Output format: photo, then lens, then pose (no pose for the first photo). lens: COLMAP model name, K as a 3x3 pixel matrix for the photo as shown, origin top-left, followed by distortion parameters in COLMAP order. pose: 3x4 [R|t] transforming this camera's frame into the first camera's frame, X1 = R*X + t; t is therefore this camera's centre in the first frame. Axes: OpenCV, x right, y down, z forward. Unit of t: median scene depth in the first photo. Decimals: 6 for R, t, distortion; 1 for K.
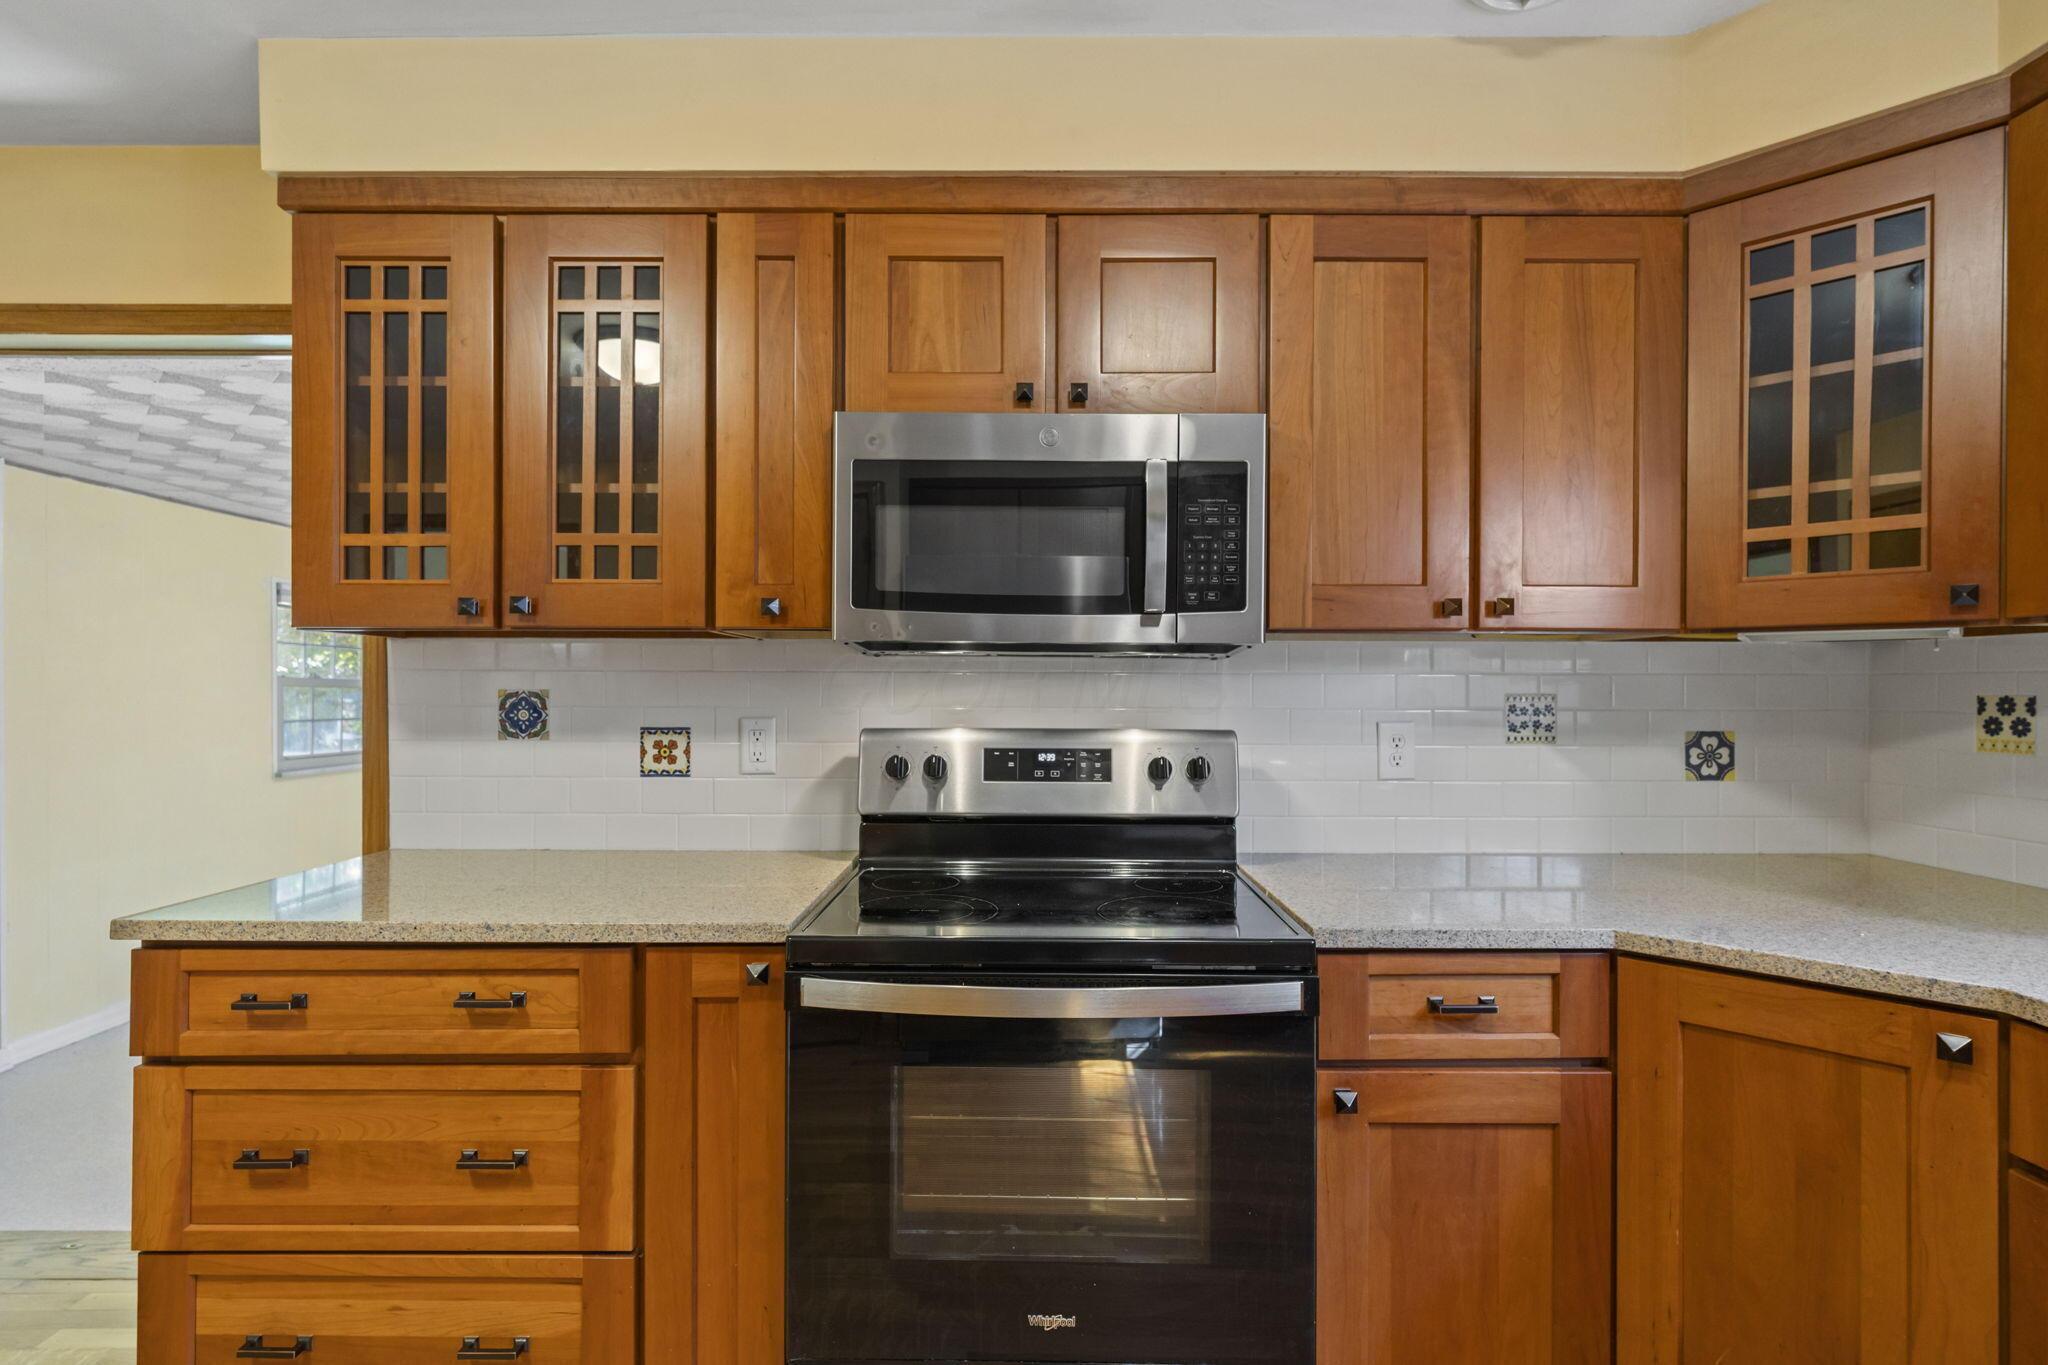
lens RADIAL K [[943.1, 0, 1023.2], [0, 943.1, 703.7], [0, 0, 1]] dist [-0.003204, -0.001046]
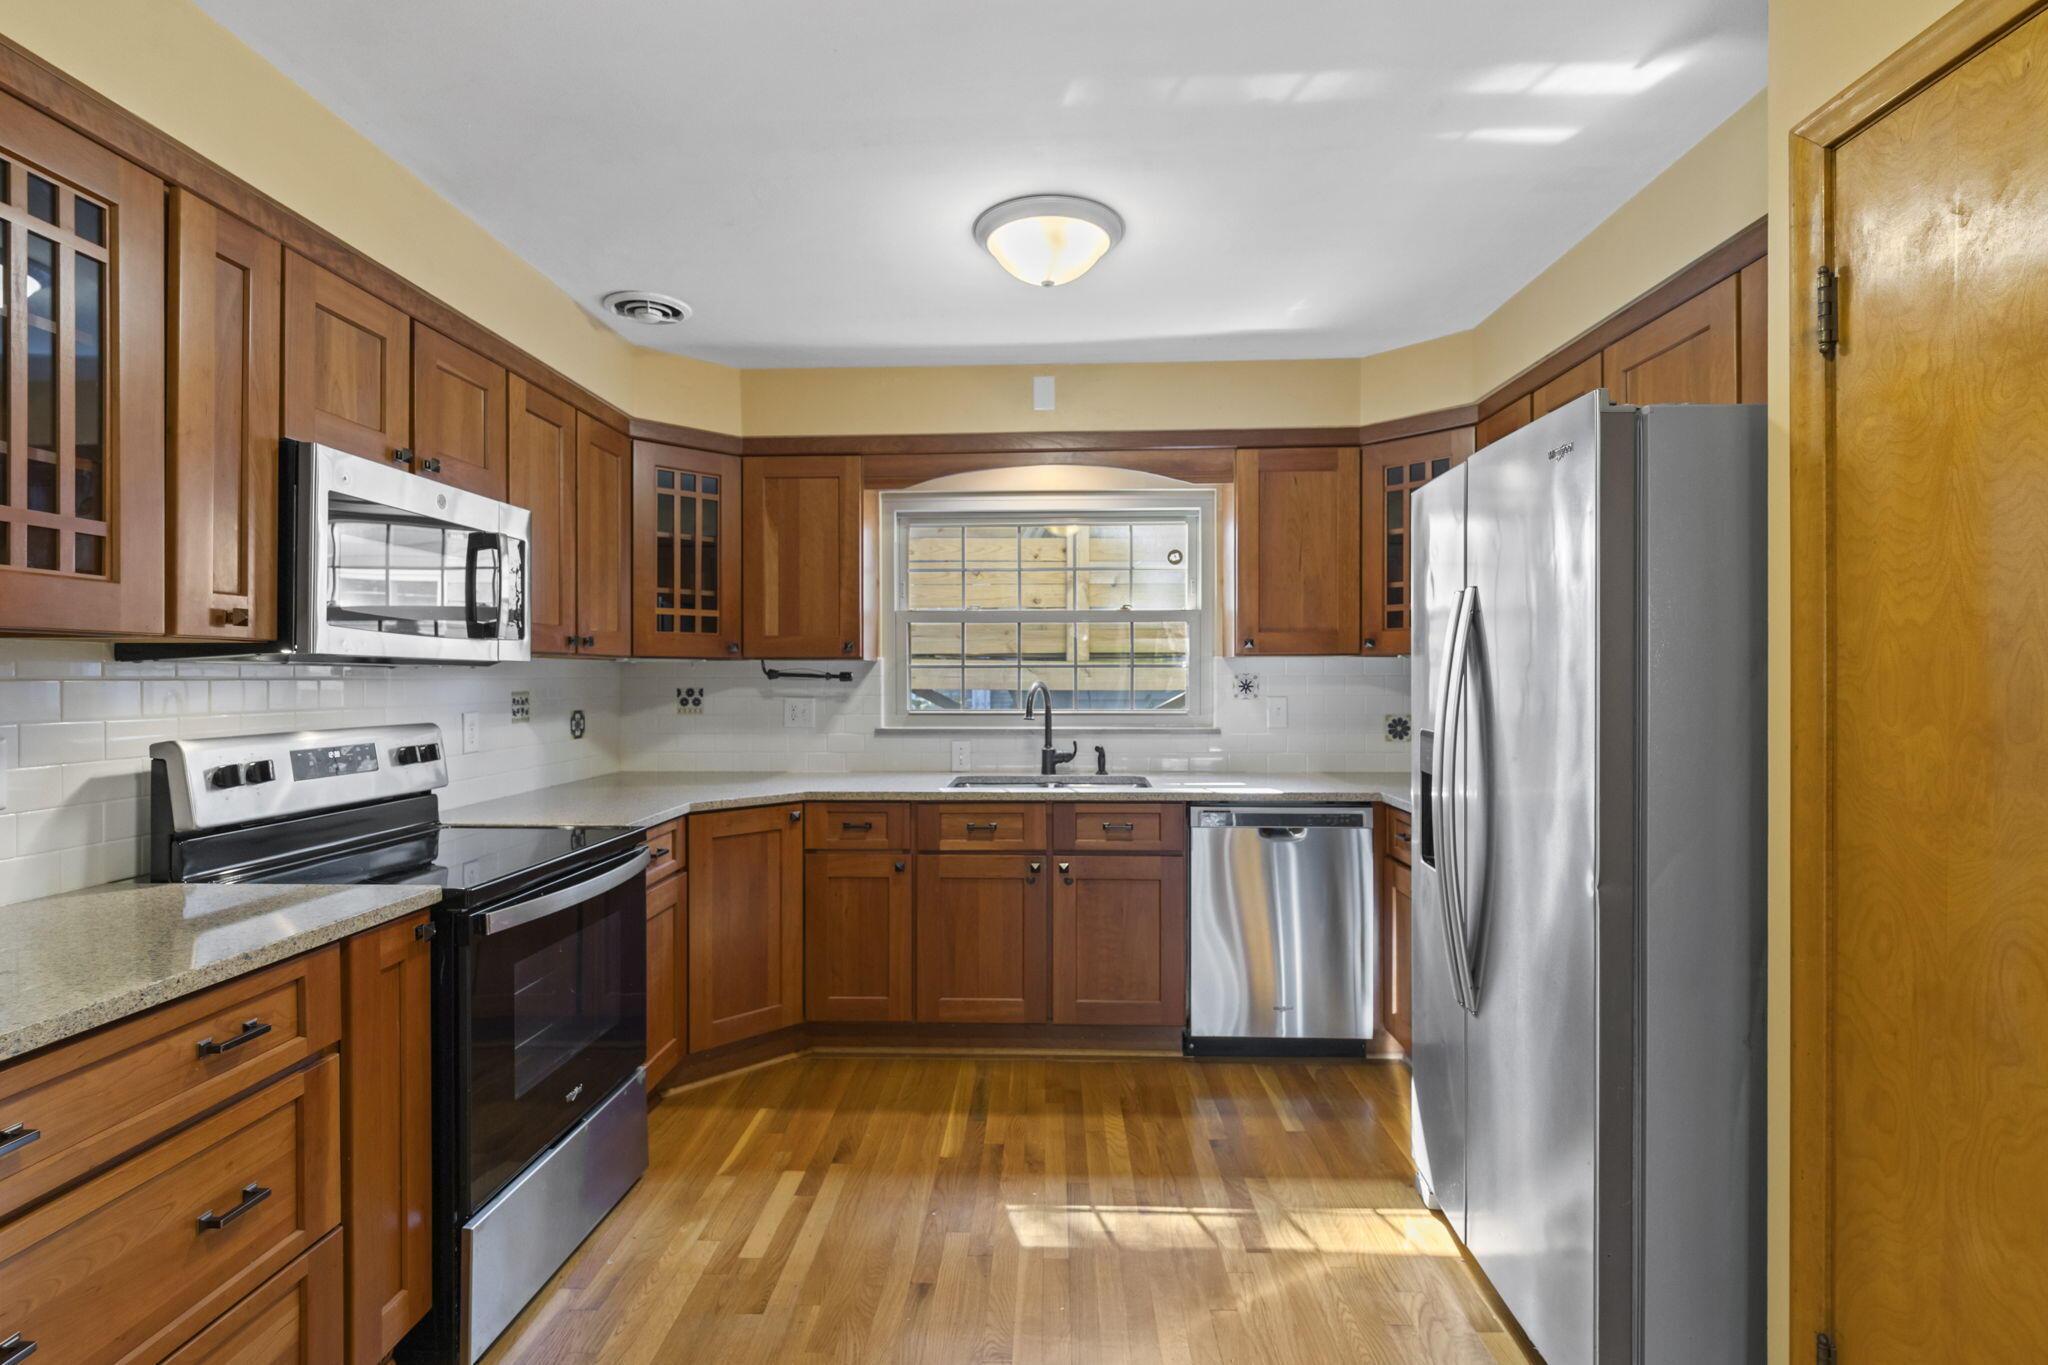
lens RADIAL K [[943.1, 0, 1023.2], [0, 943.1, 703.7], [0, 0, 1]] dist [-0.003204, -0.001046]
pose [[0.041309, -0.031311, 0.998656, -1.215660], [0.014625, 0.999421, 0.030730, -0.030379], [-0.999039, 0.013336, 0.041743, 0.138561]]
